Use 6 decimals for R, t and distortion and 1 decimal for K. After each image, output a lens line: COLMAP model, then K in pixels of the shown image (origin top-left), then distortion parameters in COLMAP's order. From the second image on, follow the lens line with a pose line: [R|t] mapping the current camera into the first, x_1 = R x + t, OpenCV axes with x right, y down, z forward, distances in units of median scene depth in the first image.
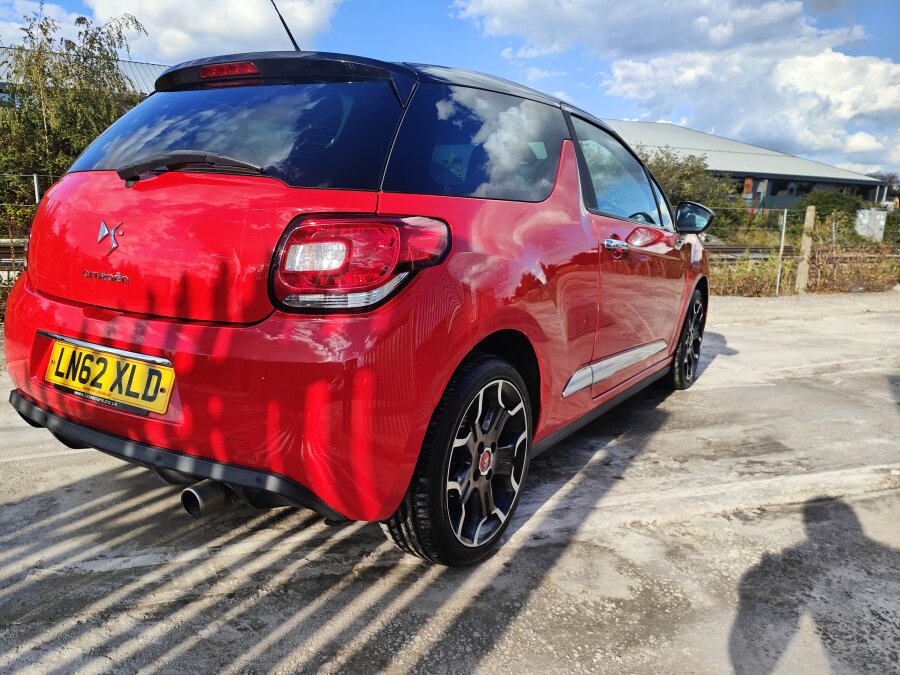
lens RADIAL K [[657.7, 0, 448.2], [0, 657.7, 356.1], [0, 0, 1]] dist [0.134065, -0.149387]
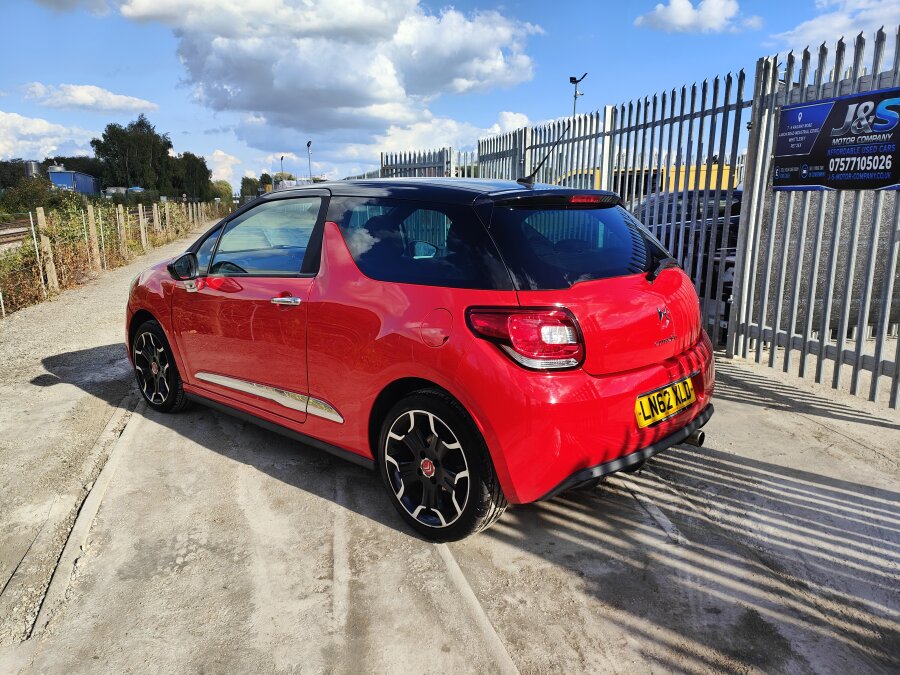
lens RADIAL K [[657.1, 0, 449.3], [0, 657.1, 341.7], [0, 0, 1]] dist [0.140109, -0.162397]
pose [[0.177784, -0.234266, 0.955778, -1.846662], [0.208372, 0.958189, 0.196097, -0.465856], [-0.961756, 0.164294, 0.219165, 0.996349]]
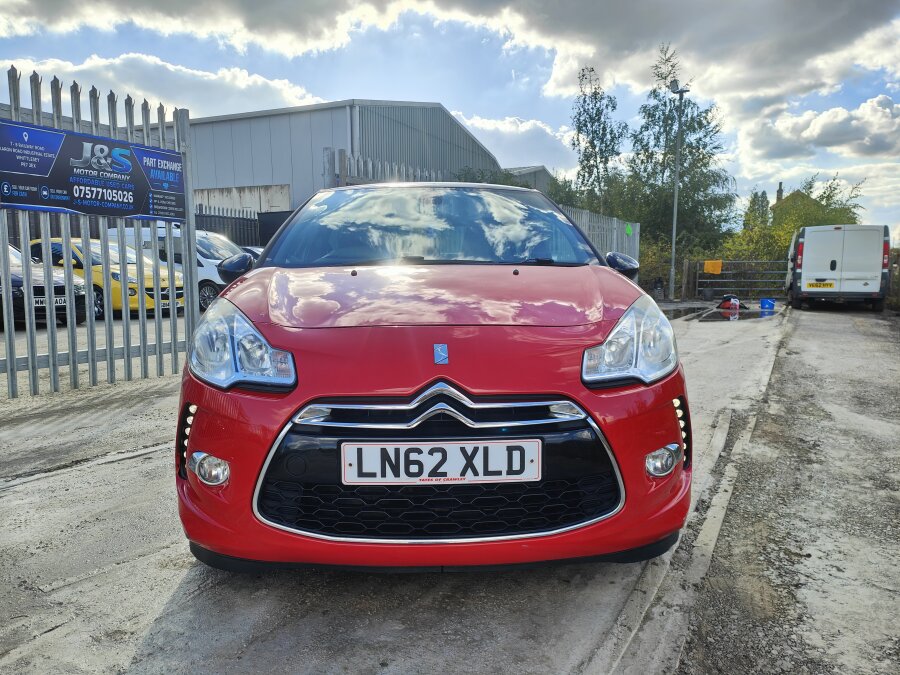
lens RADIAL K [[651.6, 0, 450.0], [0, 651.6, 345.6], [0, 0, 1]] dist [0.124611, -0.139137]
pose [[-0.816544, 0.037405, -0.576070, 1.064124], [-0.142612, 0.953898, 0.264083, -0.636157], [0.559390, 0.297790, -0.773566, 3.110205]]
